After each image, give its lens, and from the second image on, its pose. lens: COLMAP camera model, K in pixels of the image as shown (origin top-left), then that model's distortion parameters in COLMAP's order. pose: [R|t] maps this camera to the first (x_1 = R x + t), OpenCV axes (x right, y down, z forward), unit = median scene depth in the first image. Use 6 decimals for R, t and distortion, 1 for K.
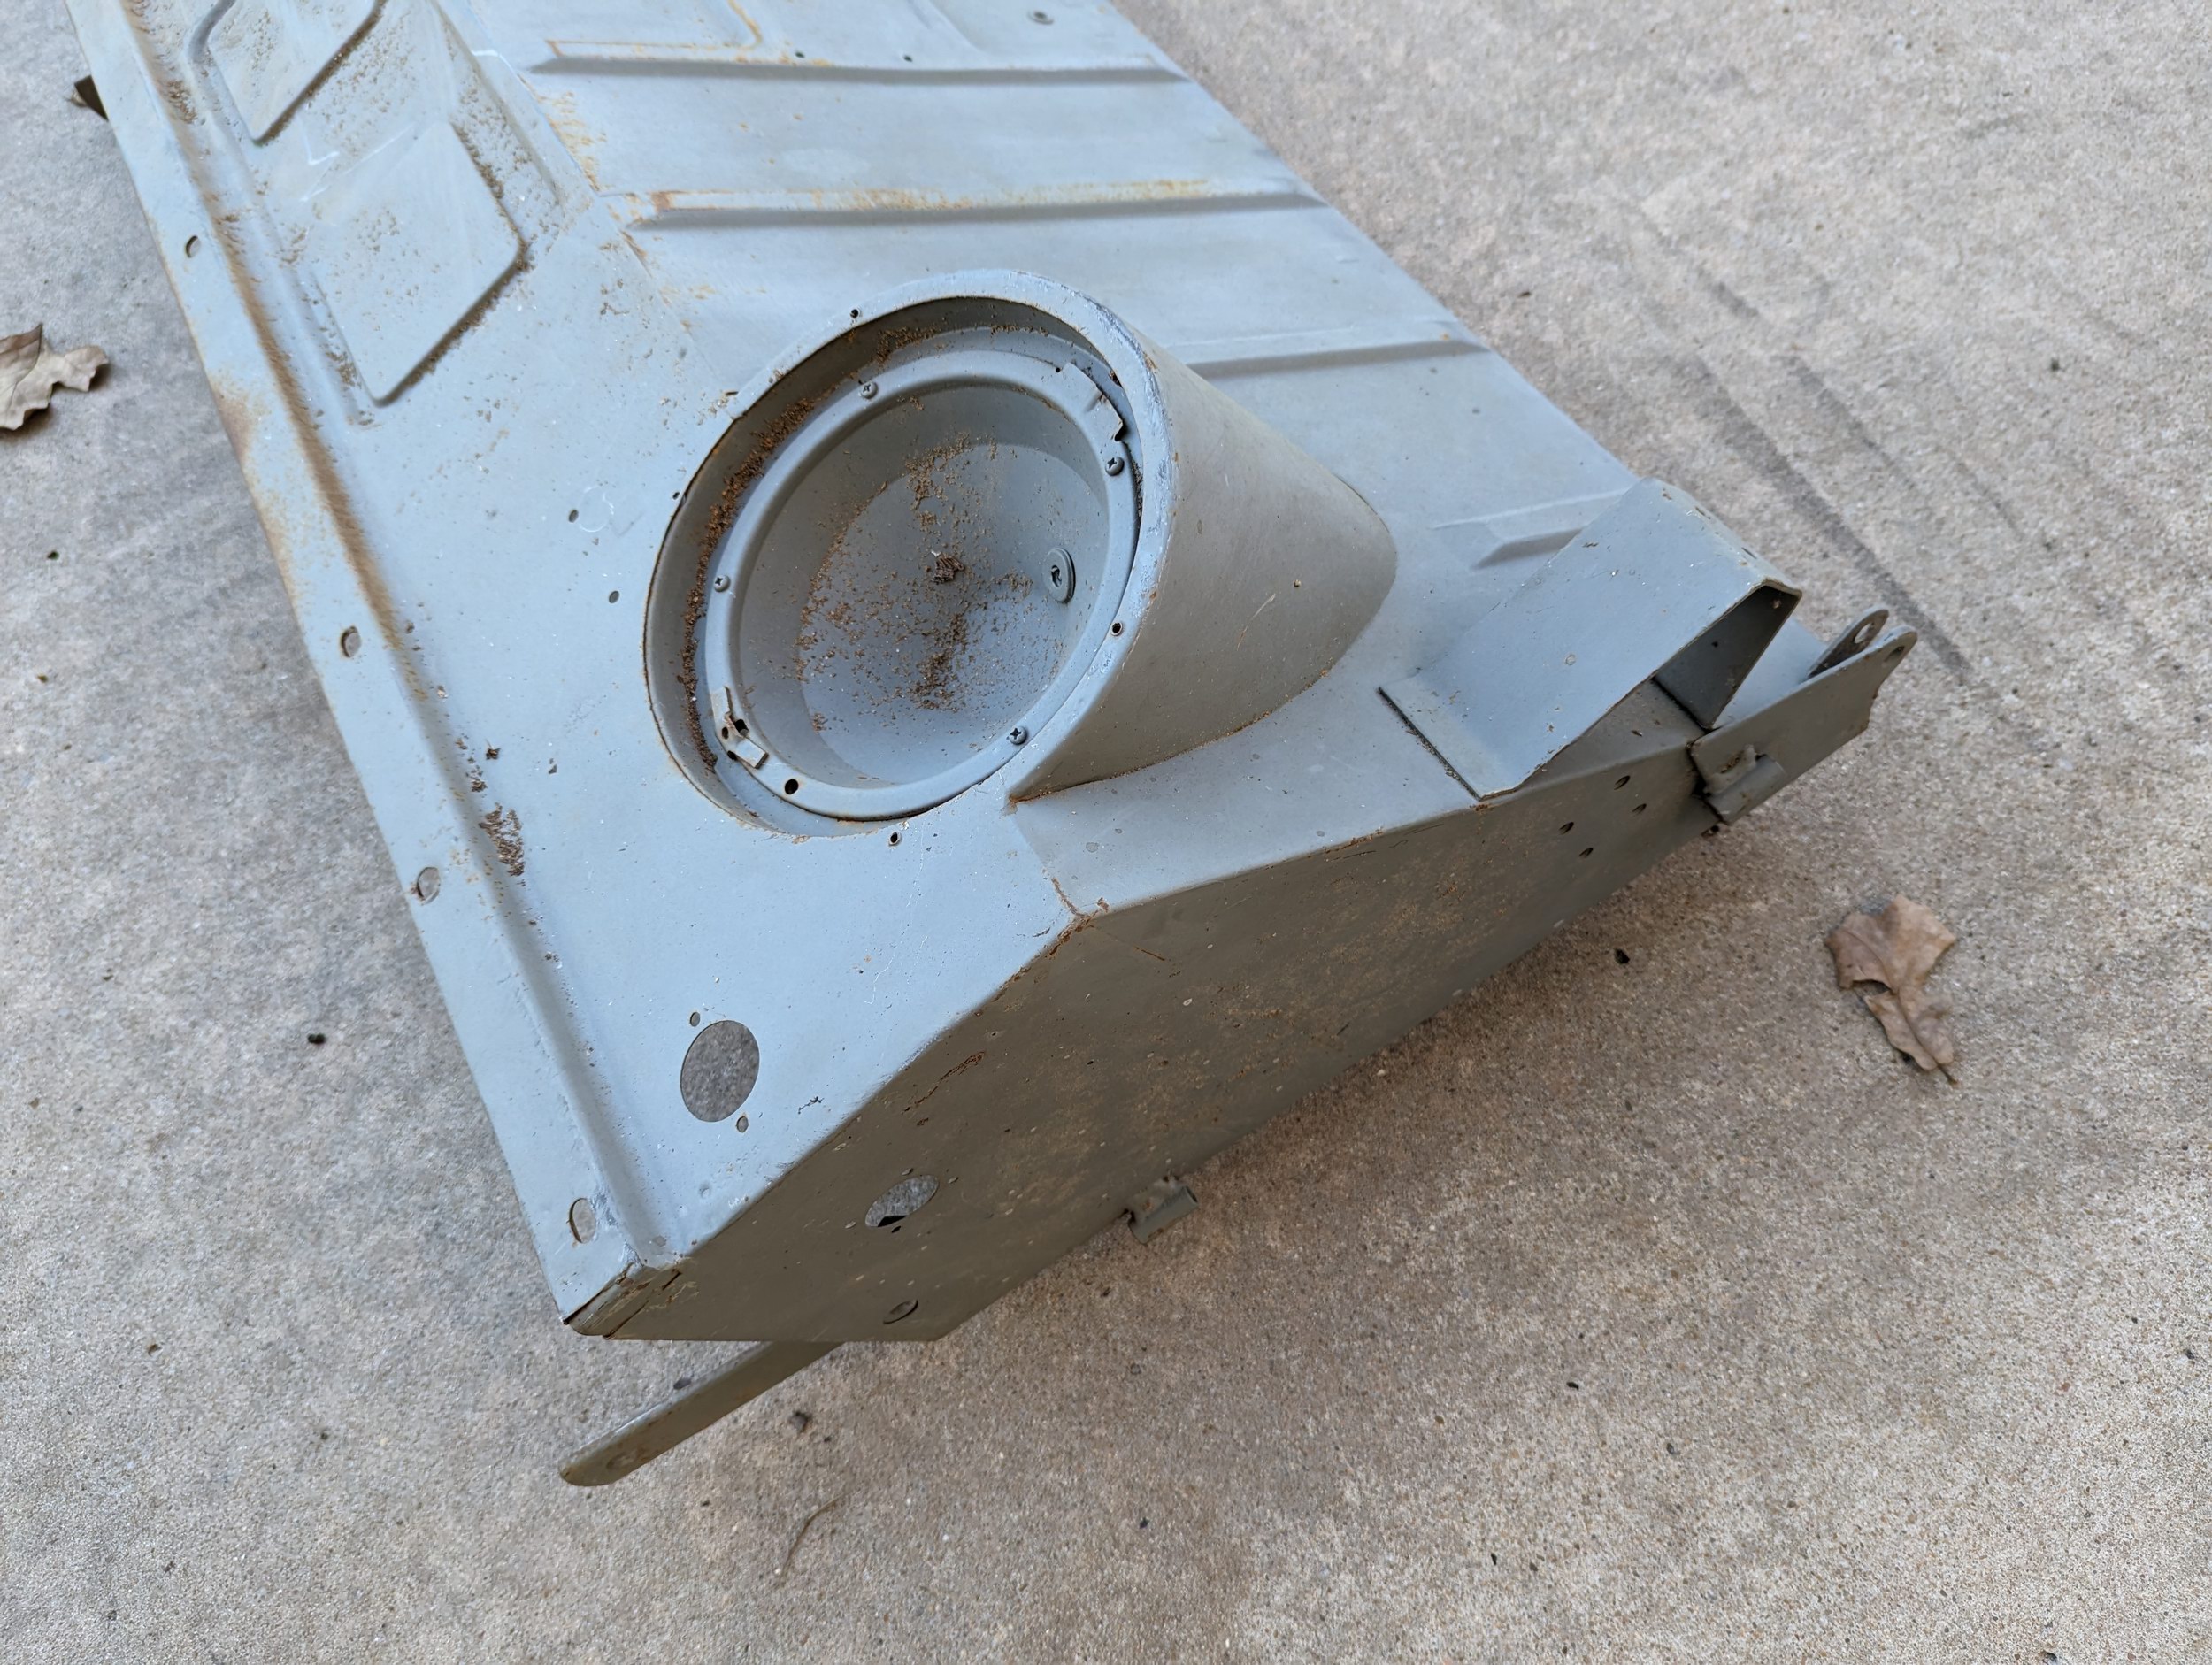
lens RADIAL K [[1561.1, 0, 1118.6], [0, 1561.1, 872.9], [0, 0, 1]] dist [0.052140, -0.053701]
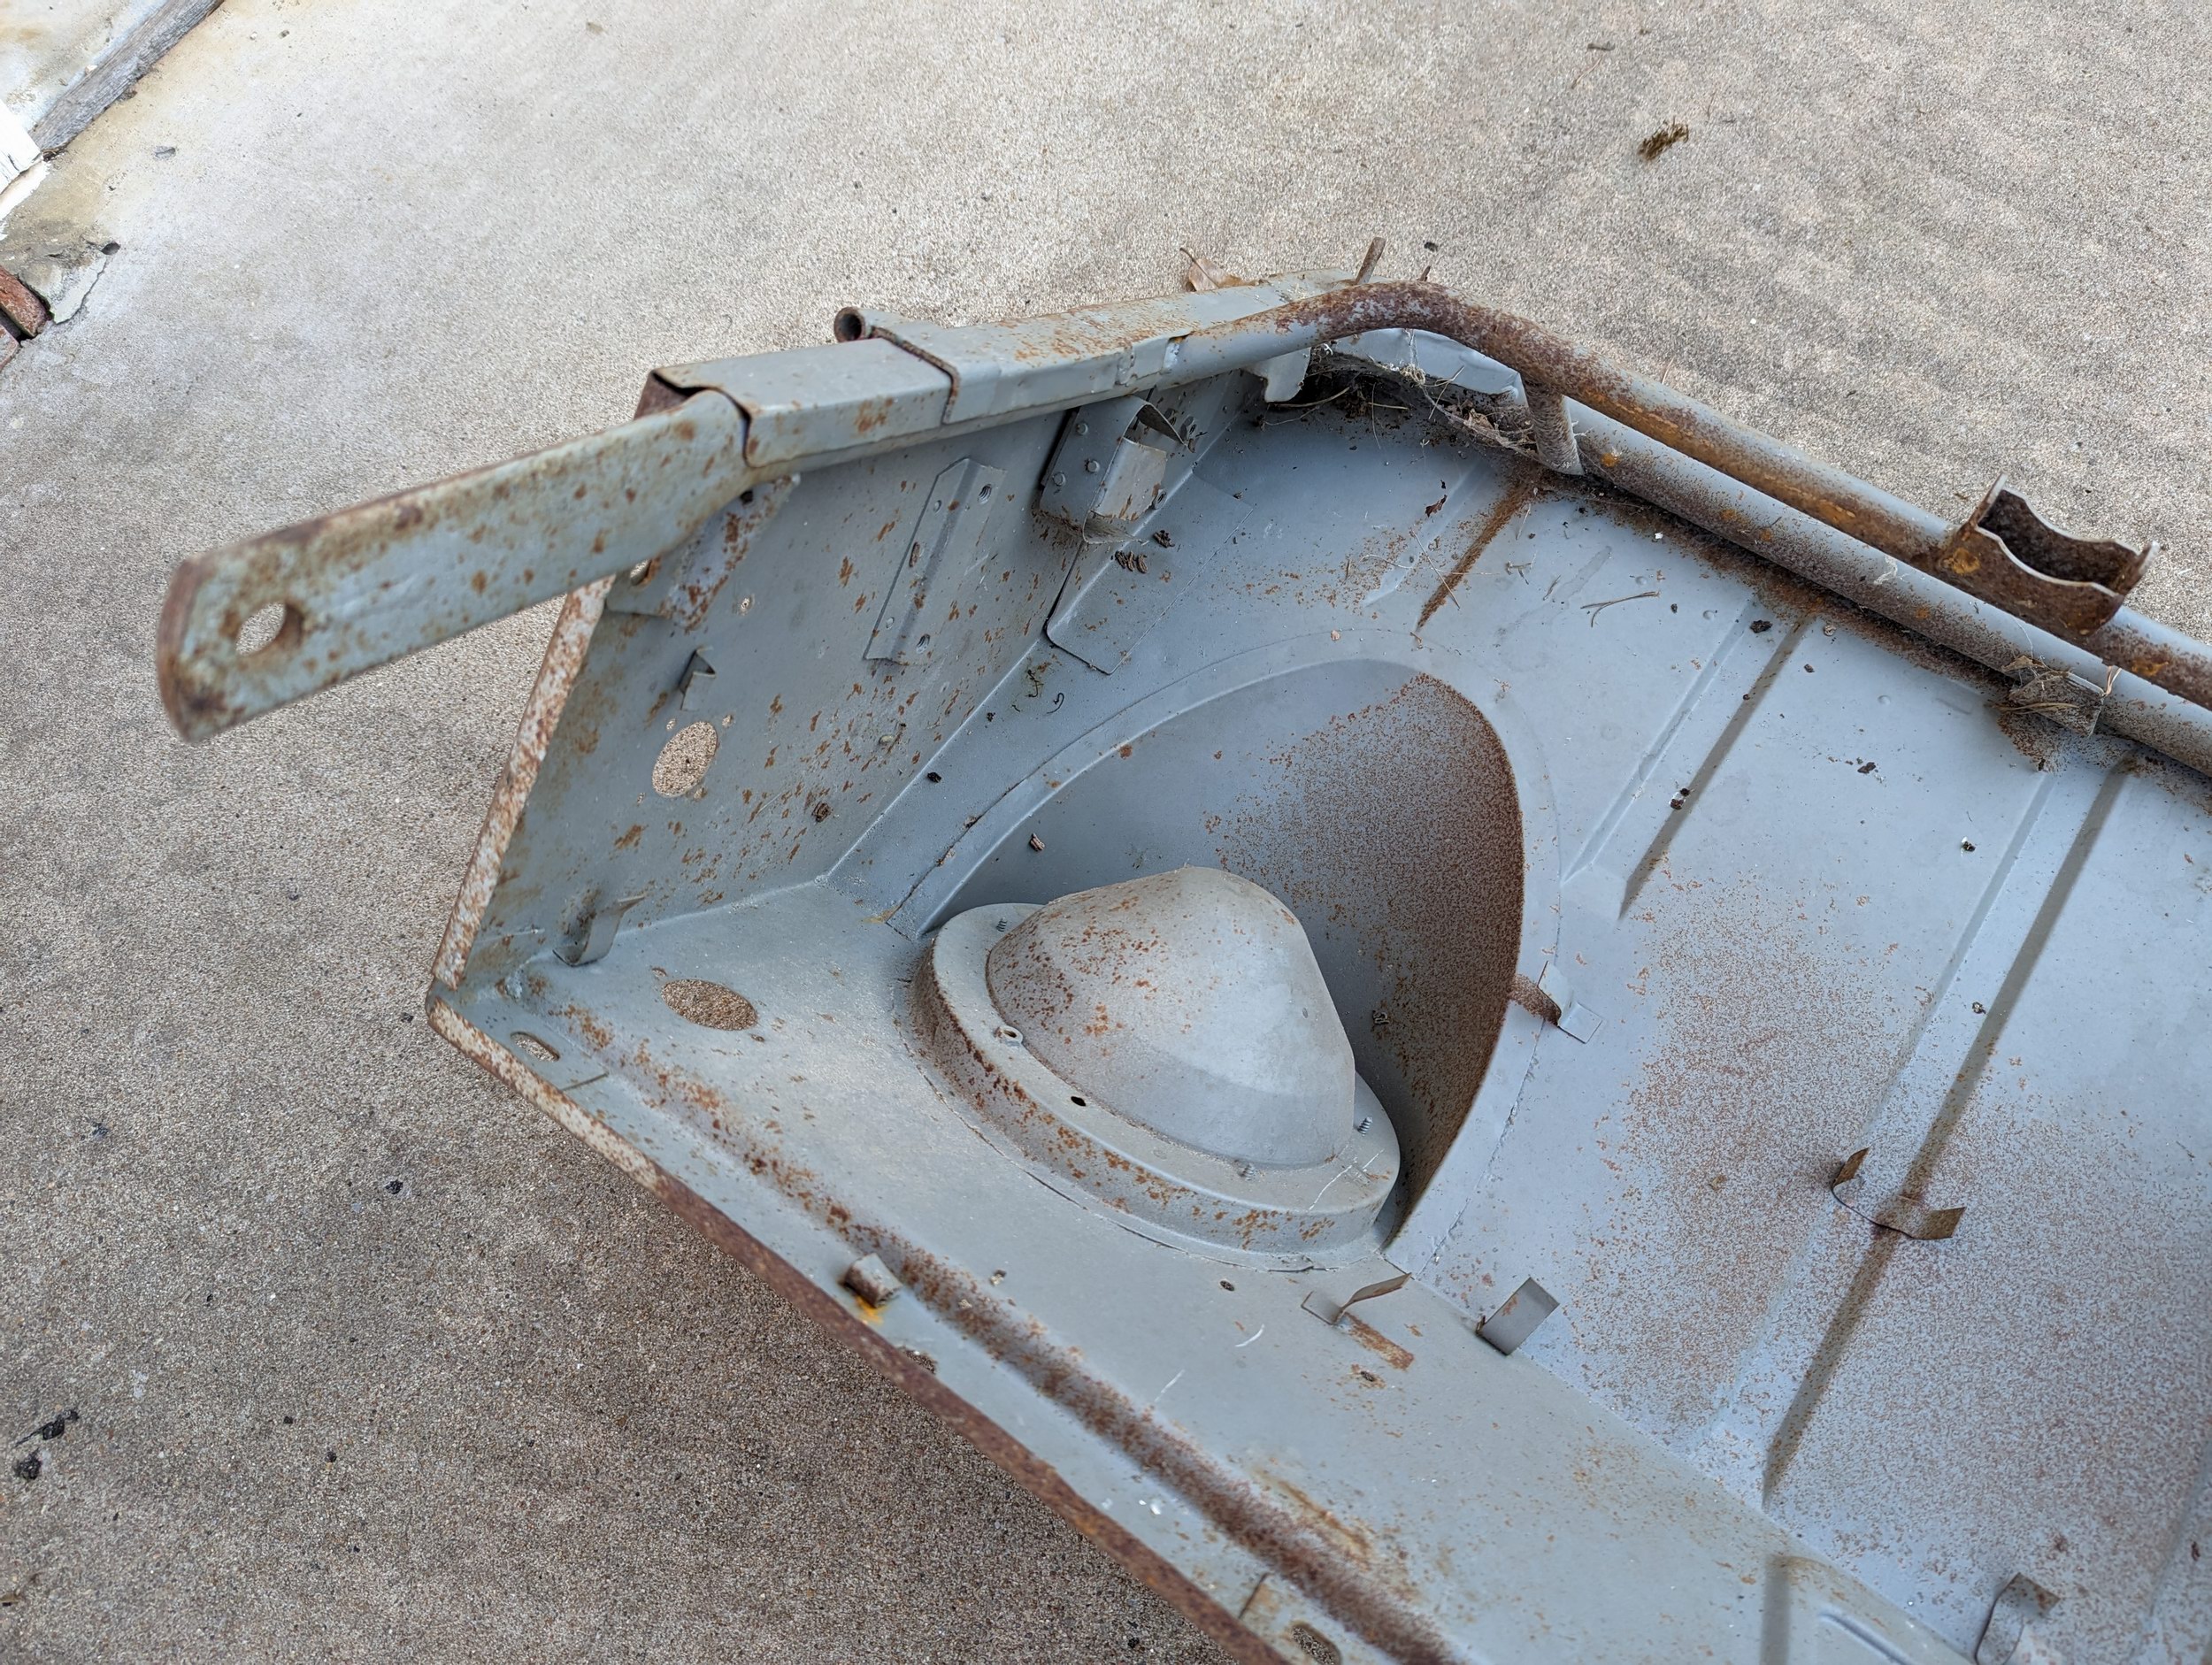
lens RADIAL K [[1561.1, 0, 1103.9], [0, 1561.1, 884.3], [0, 0, 1]] dist [0.052140, -0.053701]
pose [[-0.818426, 0.566641, -0.095379, 1.042702], [-0.418240, -0.473618, 0.775088, -1.157563], [0.394024, 0.674243, 0.624613, 0.517517]]
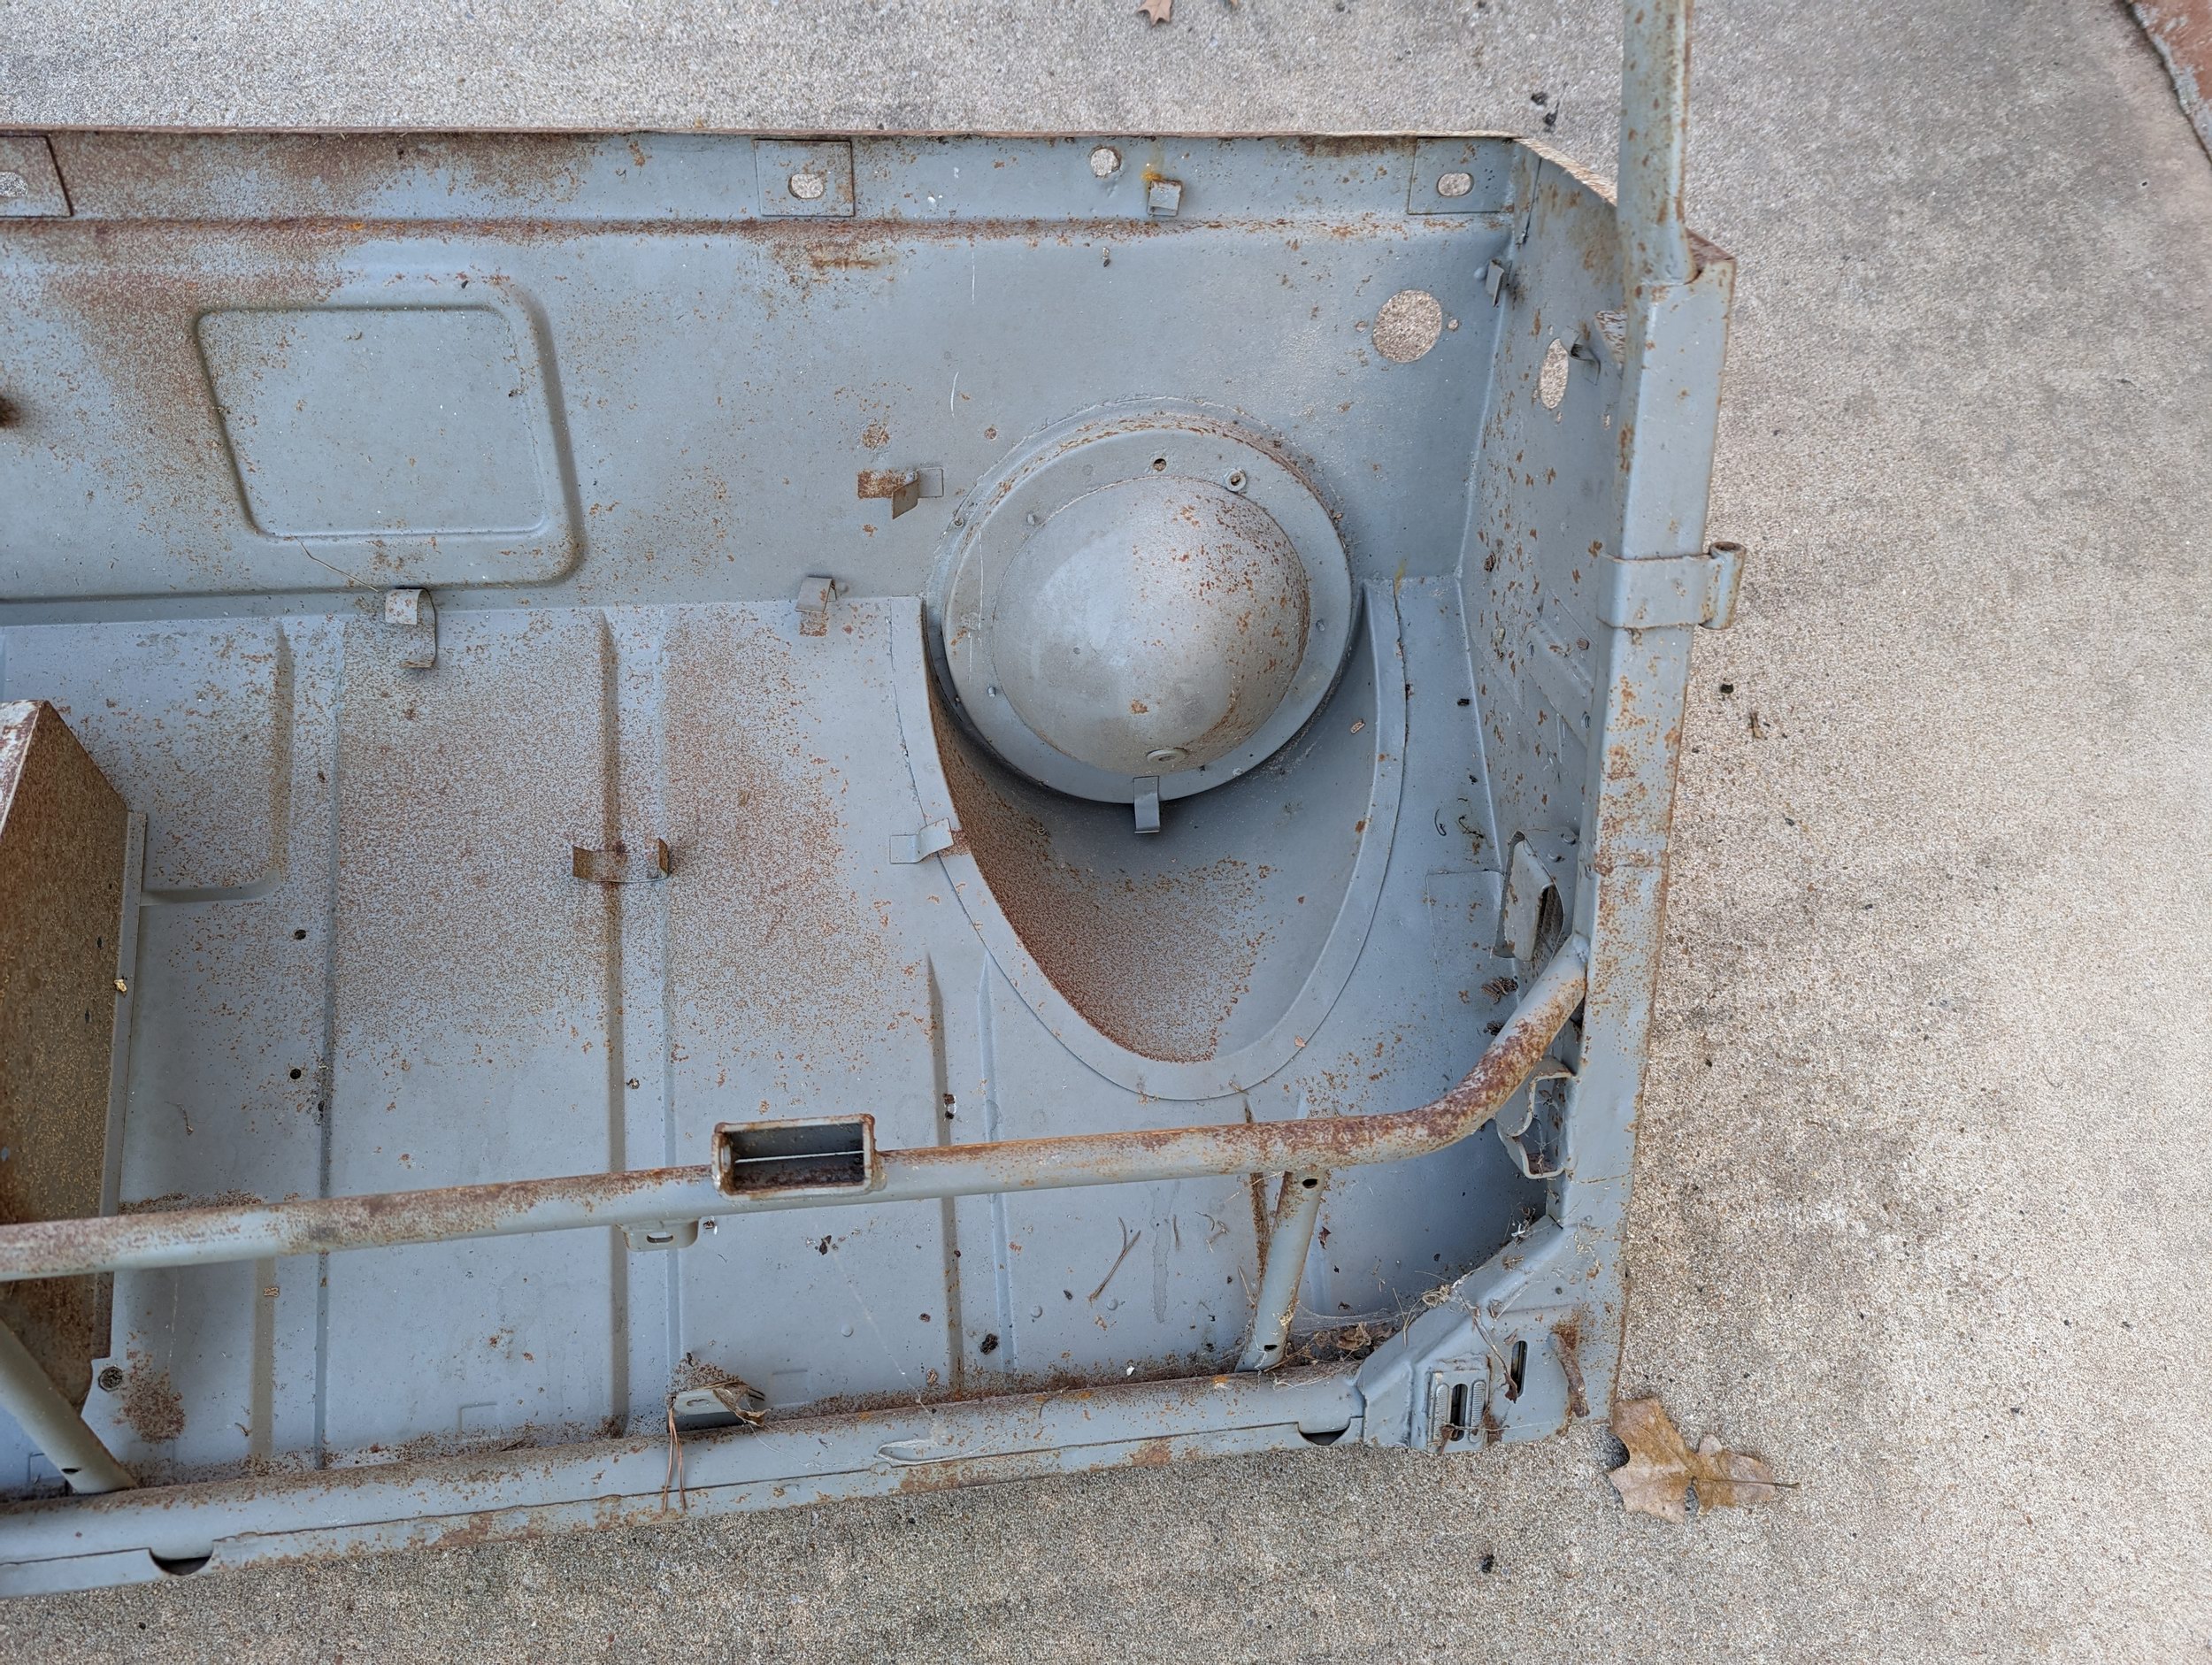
lens RADIAL K [[1561.1, 0, 1101.4], [0, 1561.1, 833.9], [0, 0, 1]] dist [0.052140, -0.053701]
pose [[0.245374, -0.877635, 0.411762, 0.360801], [0.771303, 0.434047, 0.465504, -1.000531], [-0.587267, 0.203371, 0.783427, 0.323369]]
